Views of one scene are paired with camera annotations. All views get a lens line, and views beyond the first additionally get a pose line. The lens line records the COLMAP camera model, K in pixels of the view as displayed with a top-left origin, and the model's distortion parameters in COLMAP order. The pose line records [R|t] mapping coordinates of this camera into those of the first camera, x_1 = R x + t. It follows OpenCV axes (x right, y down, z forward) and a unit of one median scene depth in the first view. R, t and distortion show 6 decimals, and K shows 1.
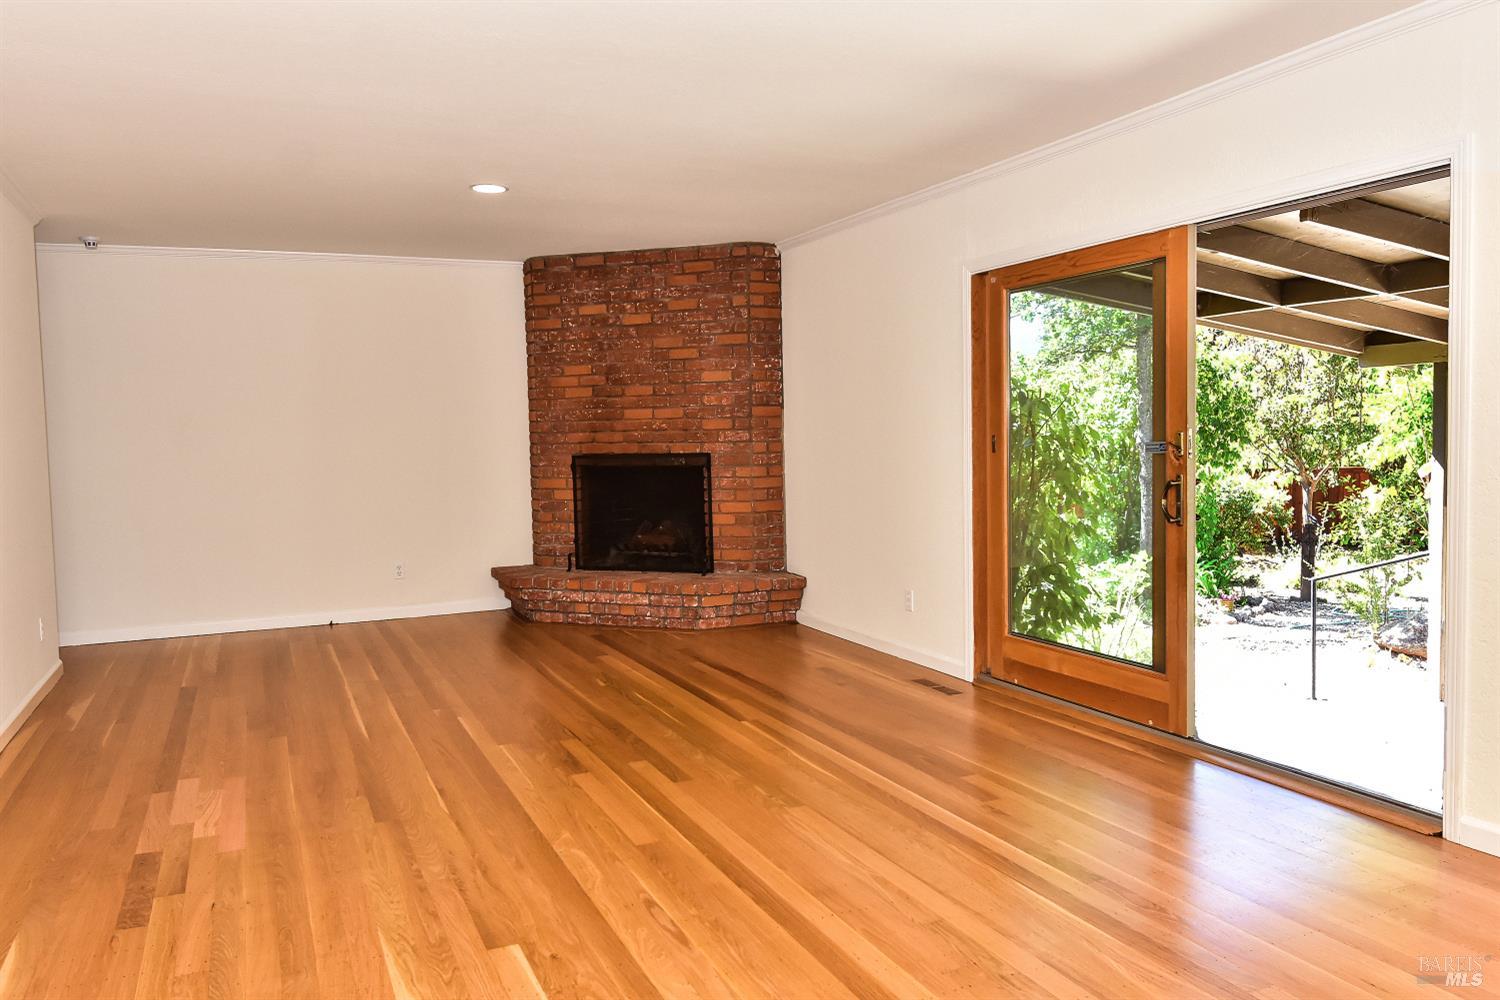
lens RADIAL K [[1131.8, 0, 750.0], [0, 1131.8, 500.0], [0, 0, 1]] dist [0.038941, -0.067059]
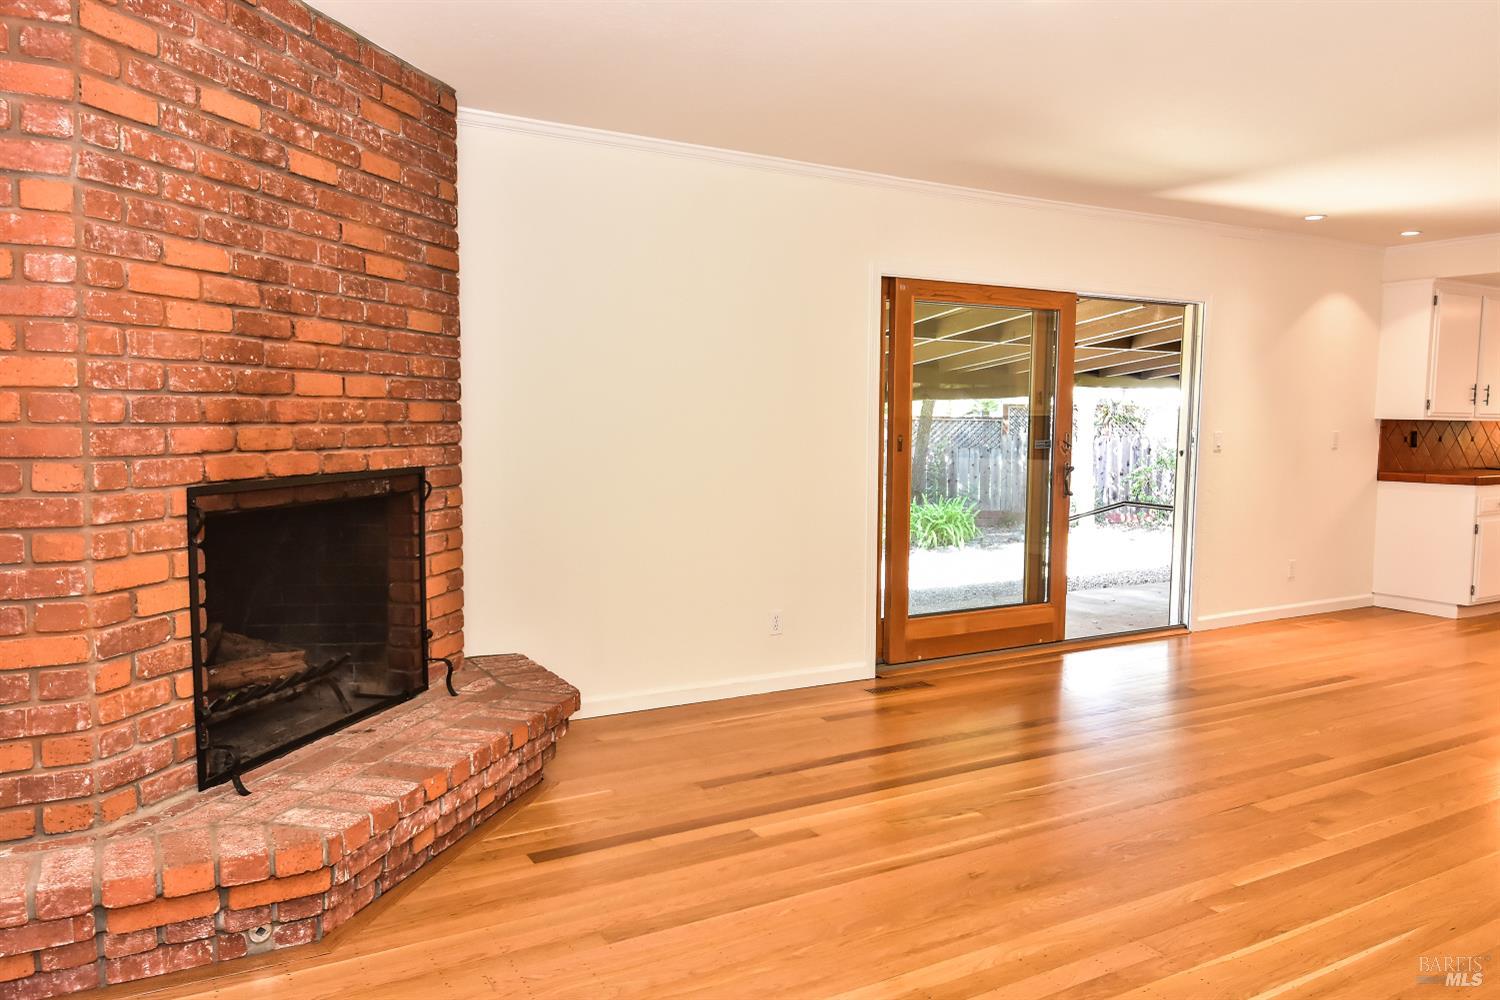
lens RADIAL K [[1131.8, 0, 750.0], [0, 1131.8, 500.0], [0, 0, 1]] dist [0.038941, -0.067059]
pose [[-0.148090, -0.058720, 0.987229, -0.560513], [0.051968, 0.996395, 0.067061, -0.051689], [-0.987608, 0.061235, -0.144504, 0.894780]]
